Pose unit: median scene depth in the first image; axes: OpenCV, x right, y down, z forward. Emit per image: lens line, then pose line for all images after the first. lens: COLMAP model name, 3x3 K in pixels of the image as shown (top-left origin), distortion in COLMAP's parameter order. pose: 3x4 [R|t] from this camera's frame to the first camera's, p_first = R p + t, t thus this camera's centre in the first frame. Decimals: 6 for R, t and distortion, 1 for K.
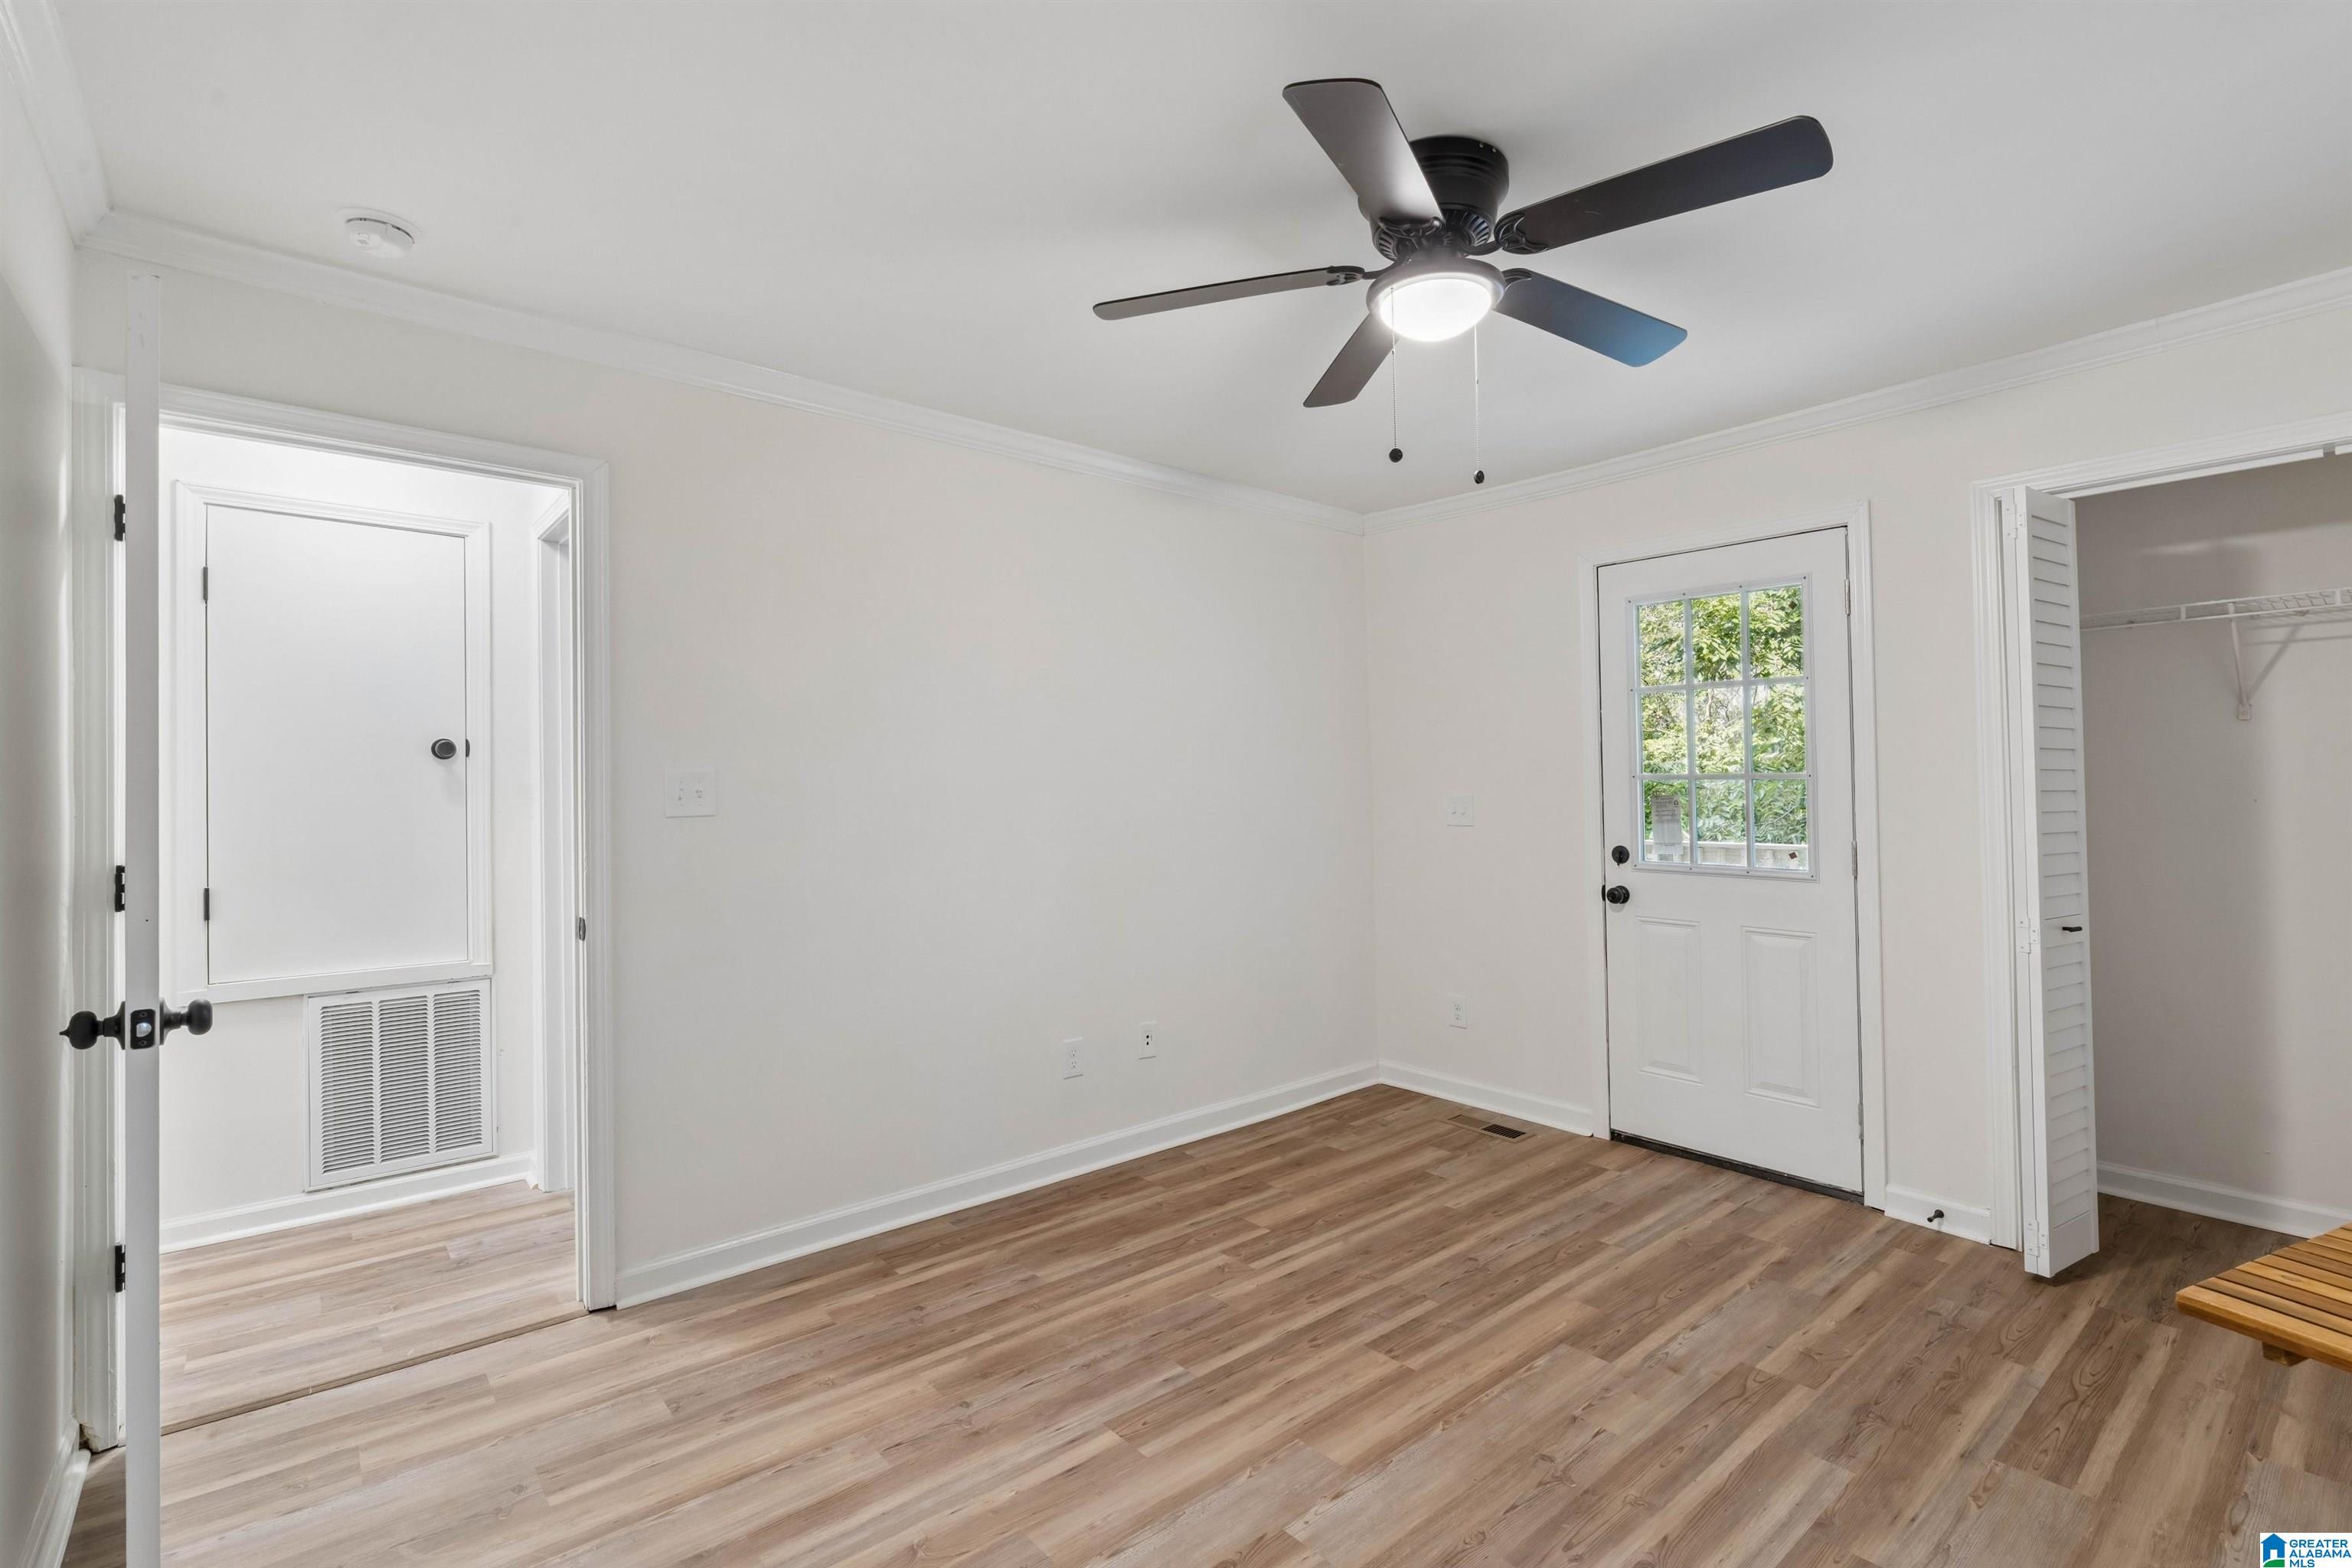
lens RADIAL K [[1054.5, 0, 1172.2], [0, 1054.5, 791.8], [0, 0, 1]] dist [-0.001202, 0.000658]
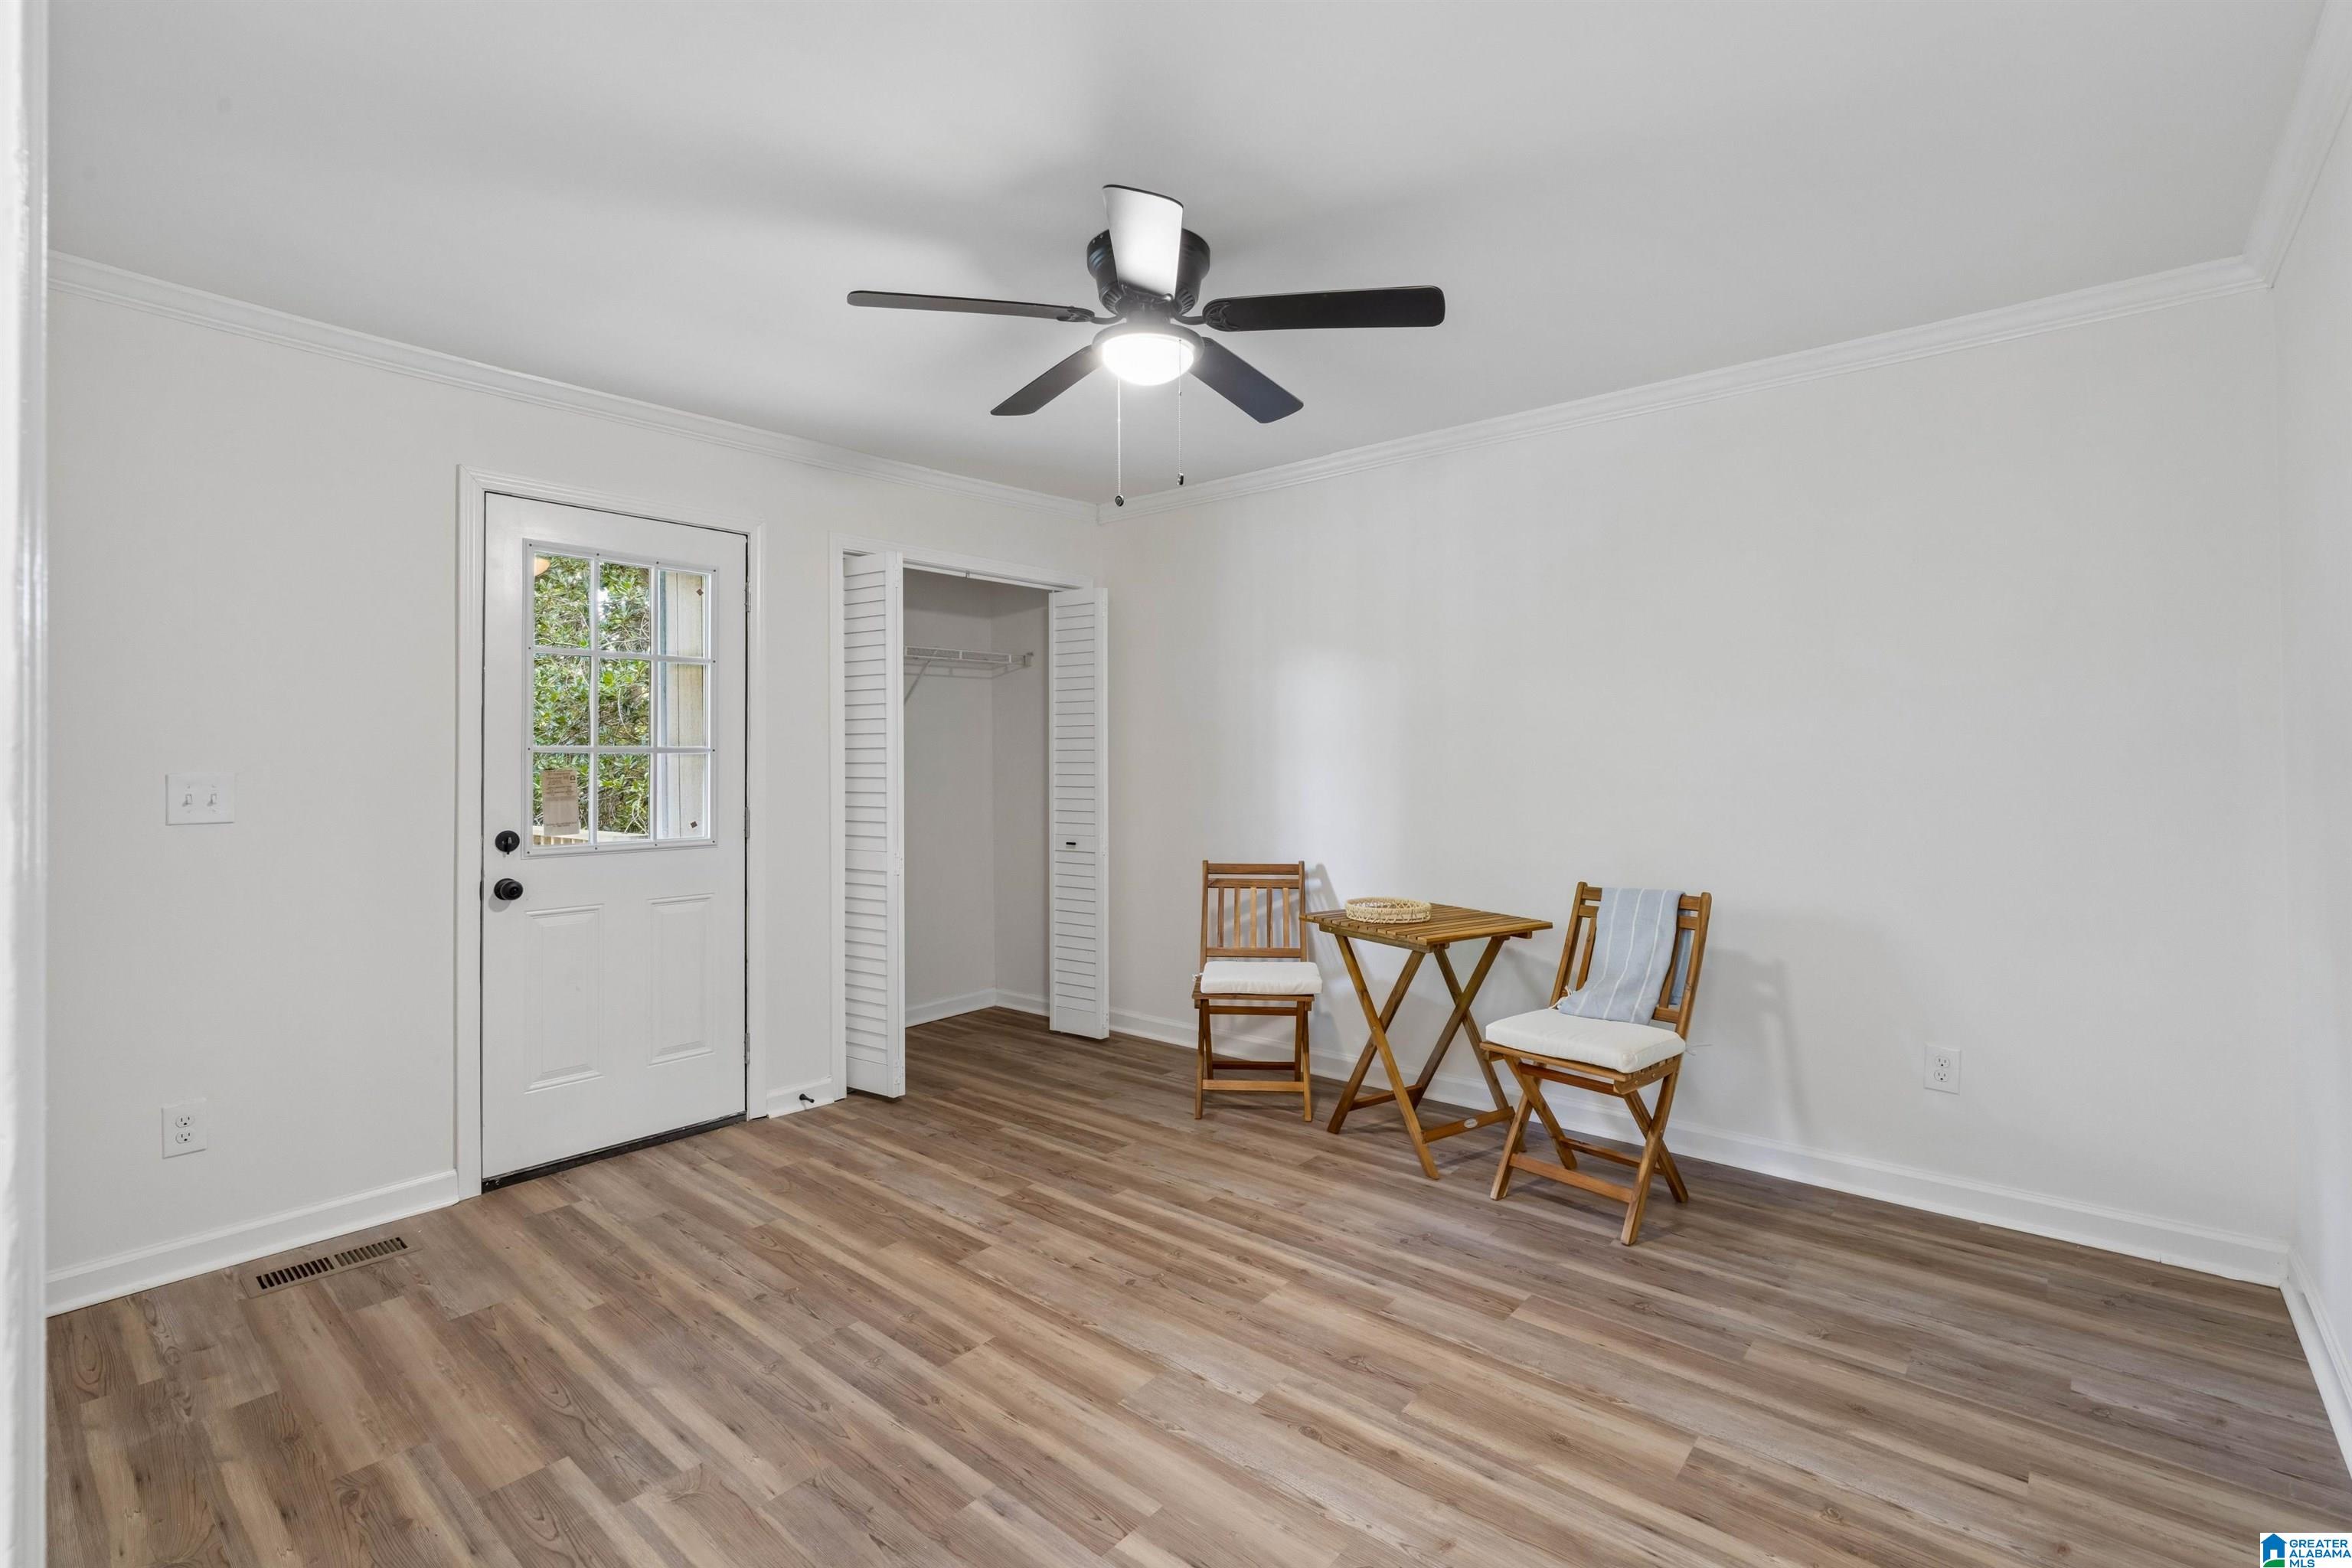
lens RADIAL K [[1070.1, 0, 1182.1], [0, 1070.1, 784.7], [0, 0, 1]] dist [0.001704, 0.000537]
pose [[-0.165759, -0.017592, 0.986009, -0.643089], [0.007029, 0.999794, 0.019020, 0.003612], [-0.986141, 0.010083, -0.165601, 0.798759]]
